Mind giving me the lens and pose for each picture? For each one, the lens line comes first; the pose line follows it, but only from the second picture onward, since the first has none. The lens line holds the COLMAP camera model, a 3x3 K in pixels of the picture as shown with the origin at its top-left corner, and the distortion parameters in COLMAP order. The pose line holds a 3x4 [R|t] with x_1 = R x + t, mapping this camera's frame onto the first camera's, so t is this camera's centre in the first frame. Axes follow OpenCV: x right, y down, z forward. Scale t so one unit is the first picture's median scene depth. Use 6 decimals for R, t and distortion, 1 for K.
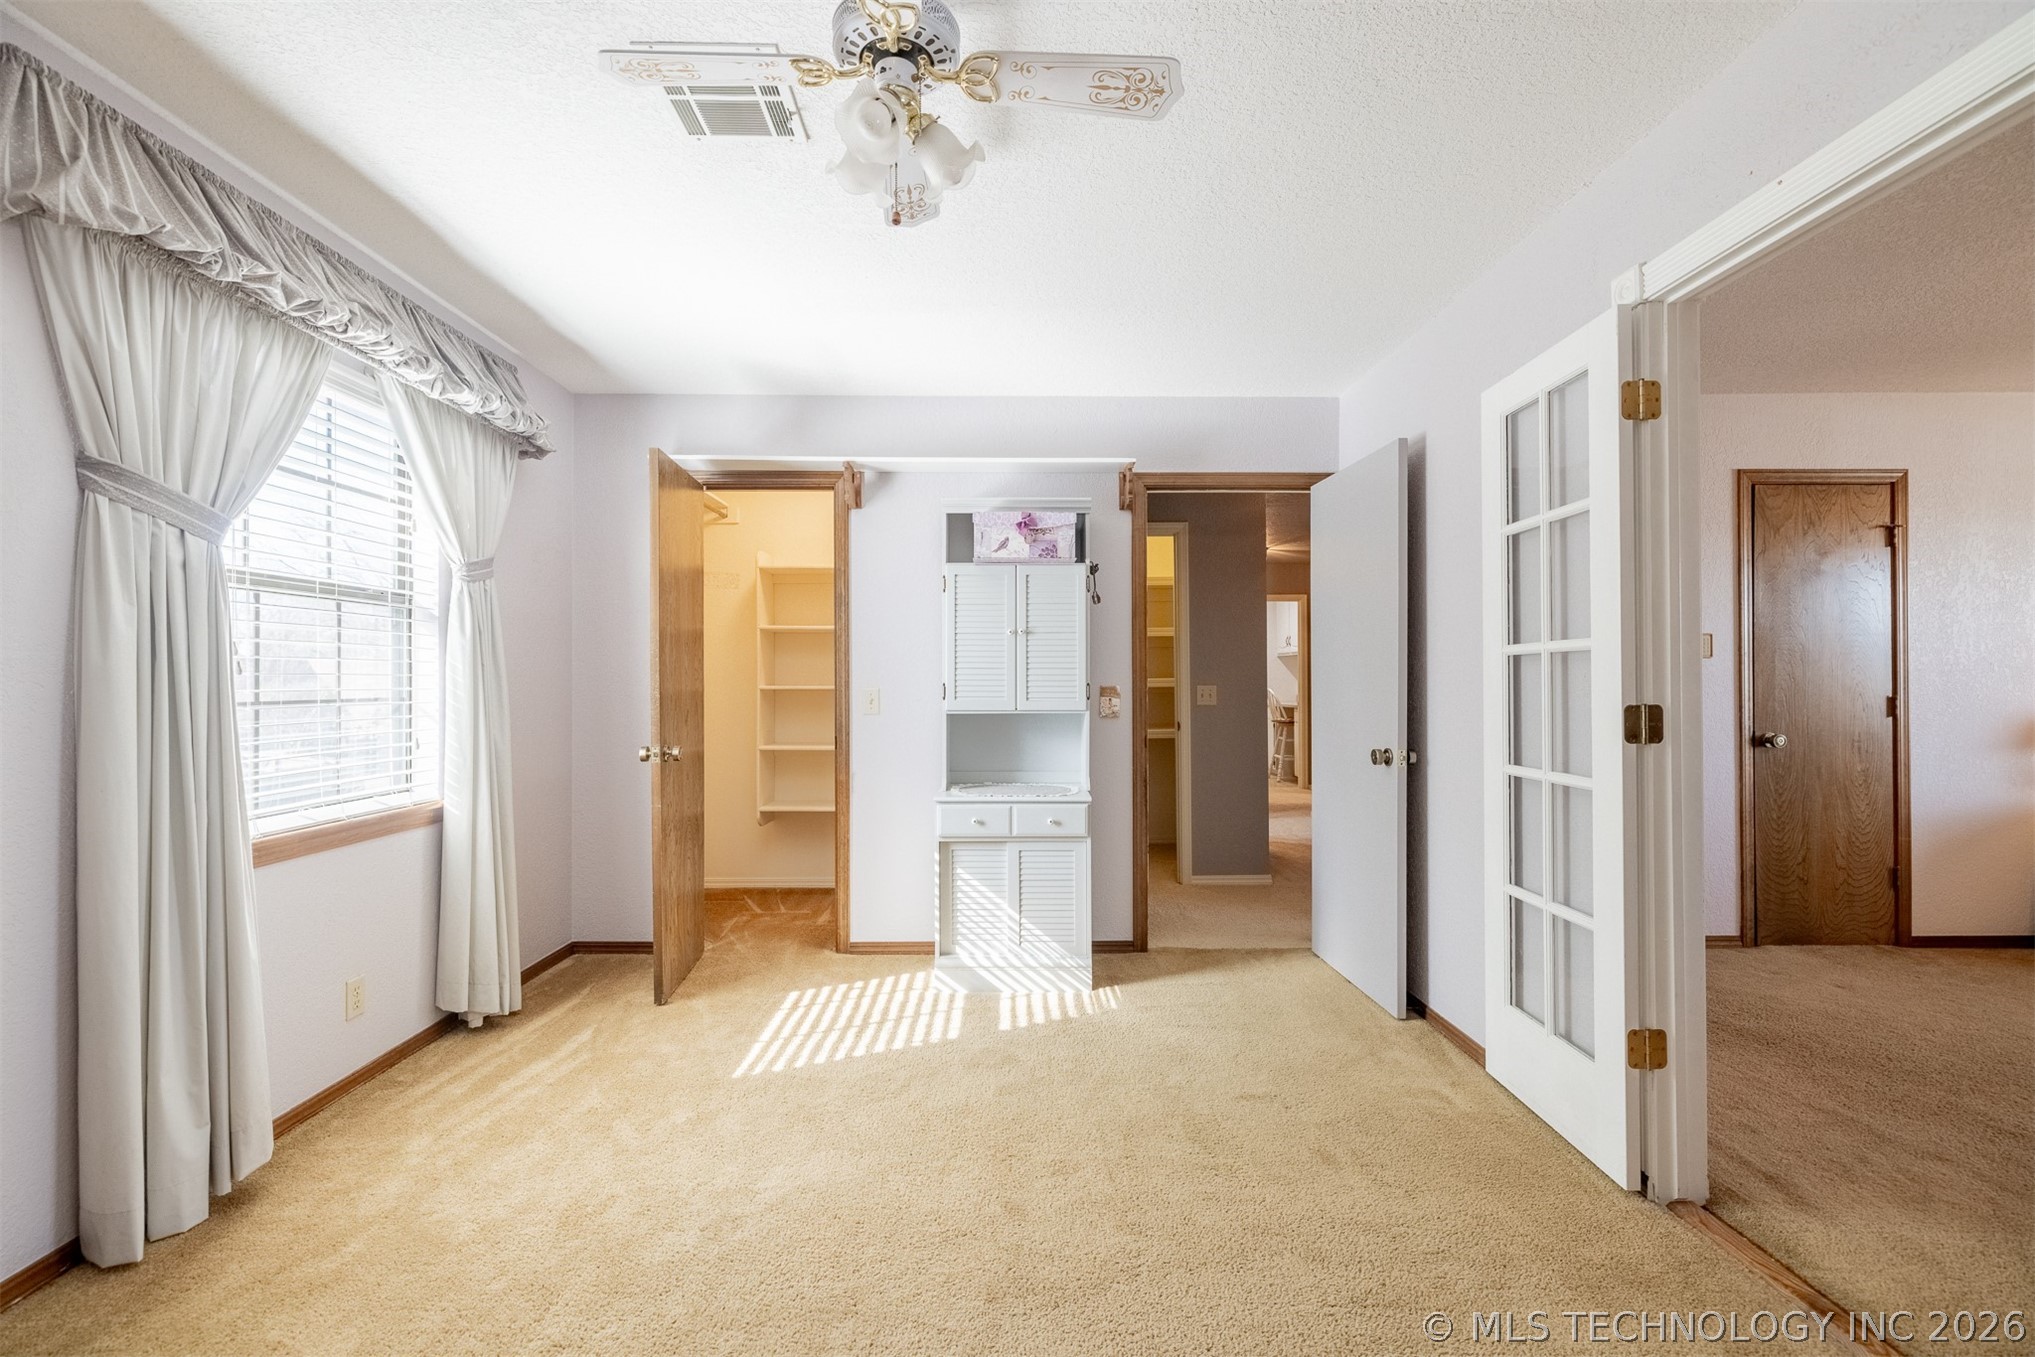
lens RADIAL K [[851.7, 0, 1009.0], [0, 851.7, 675.8], [0, 0, 1]] dist [-0.001718, 0.000551]
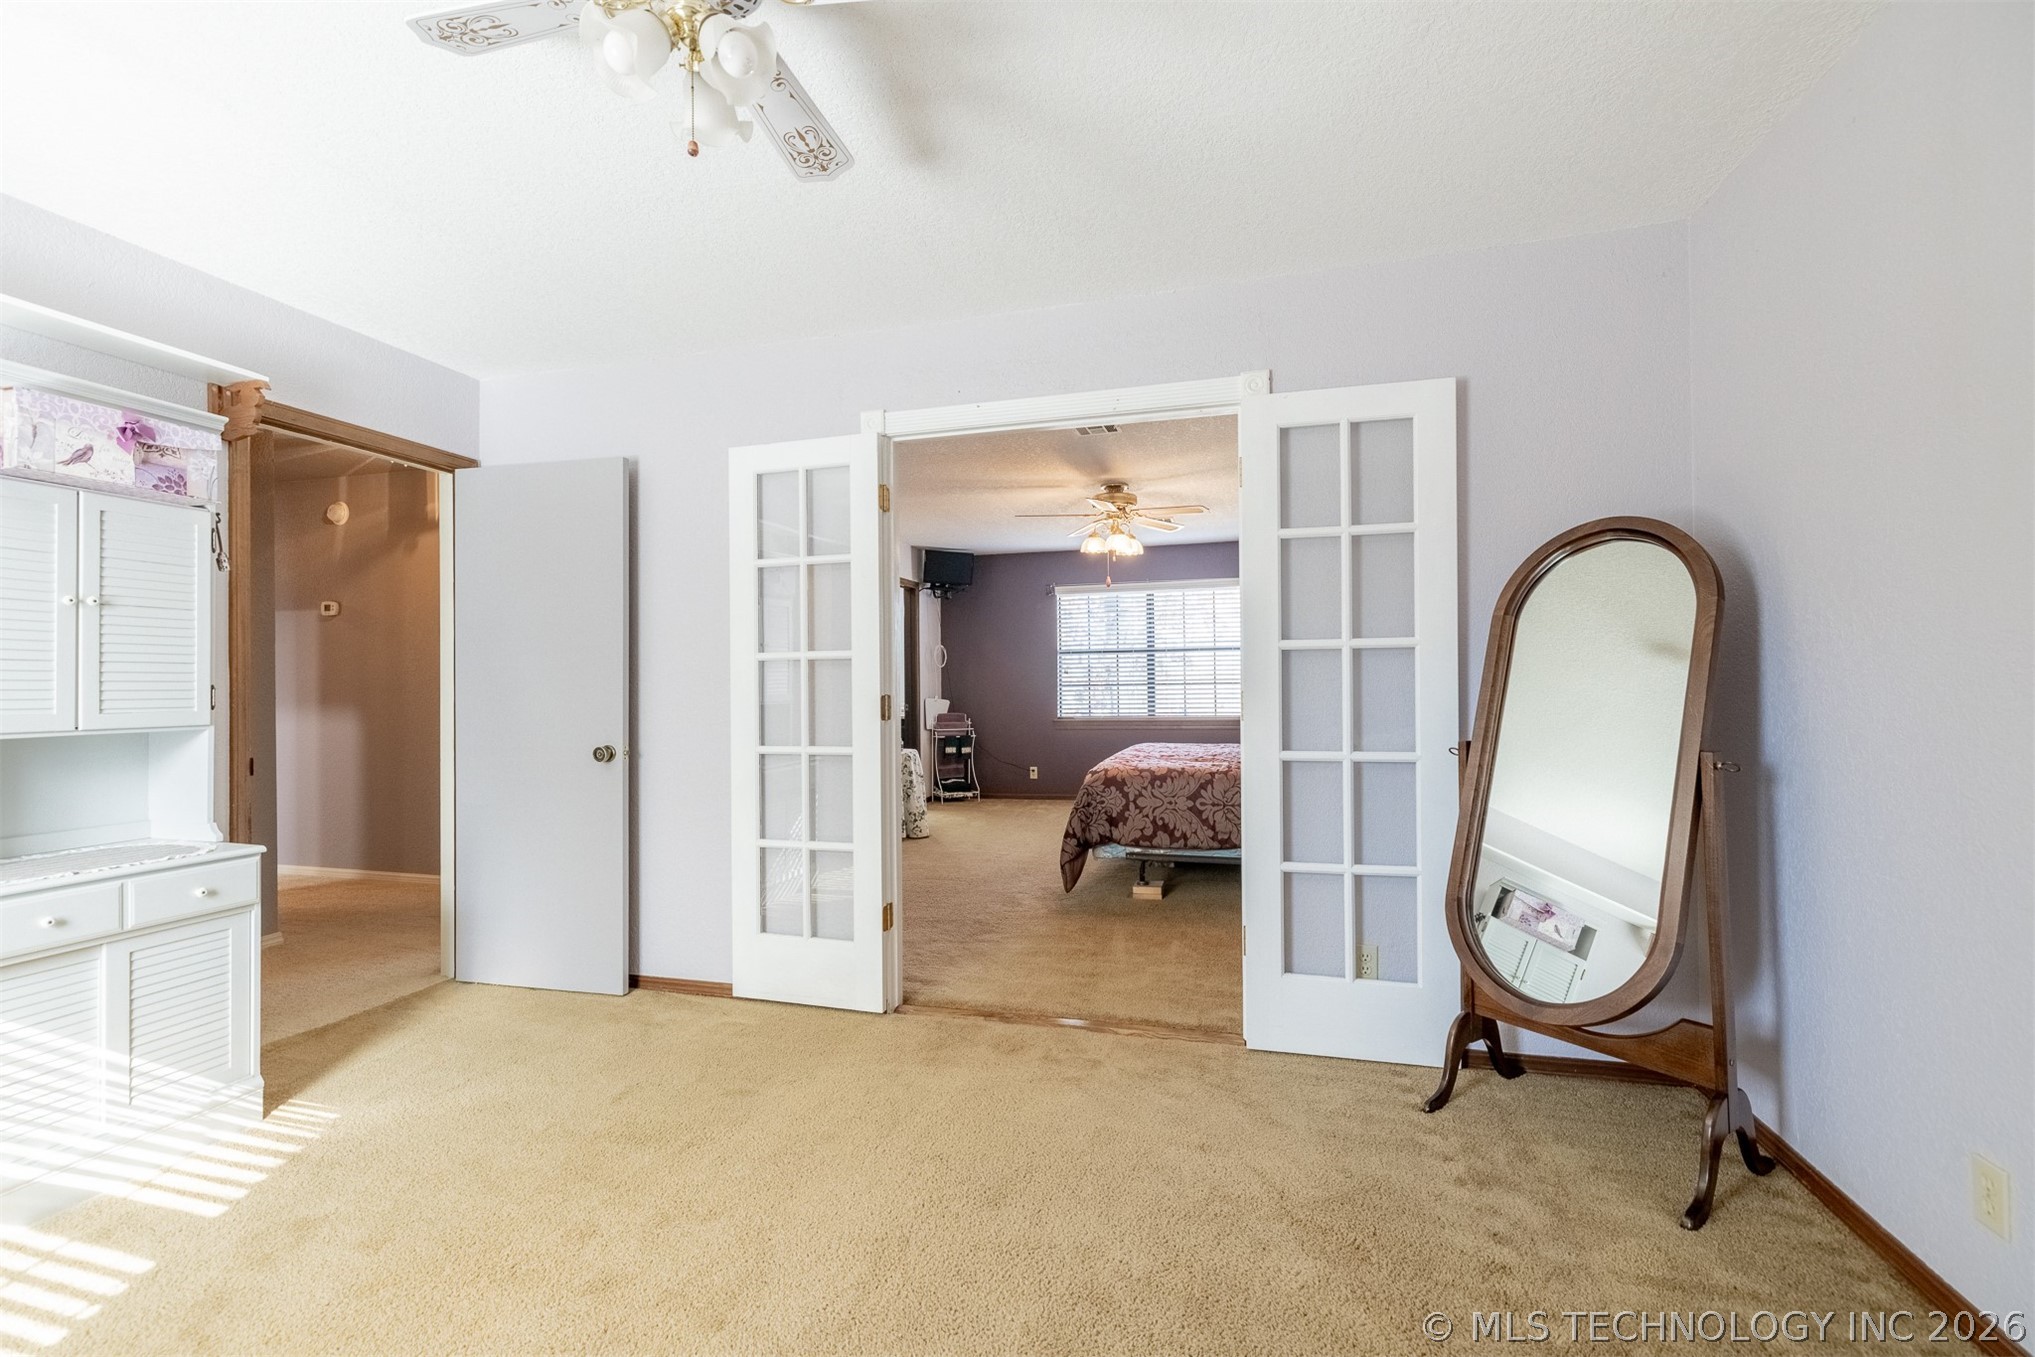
lens RADIAL K [[860.8, 0, 1004.4], [0, 860.8, 673.3], [0, 0, 1]] dist [-0.000974, -0.001275]
pose [[0.283741, 0.011283, 0.958835, -0.443503], [-0.000086, 0.999931, -0.011741, 0.008041], [-0.958901, 0.003249, 0.283722, 0.220572]]
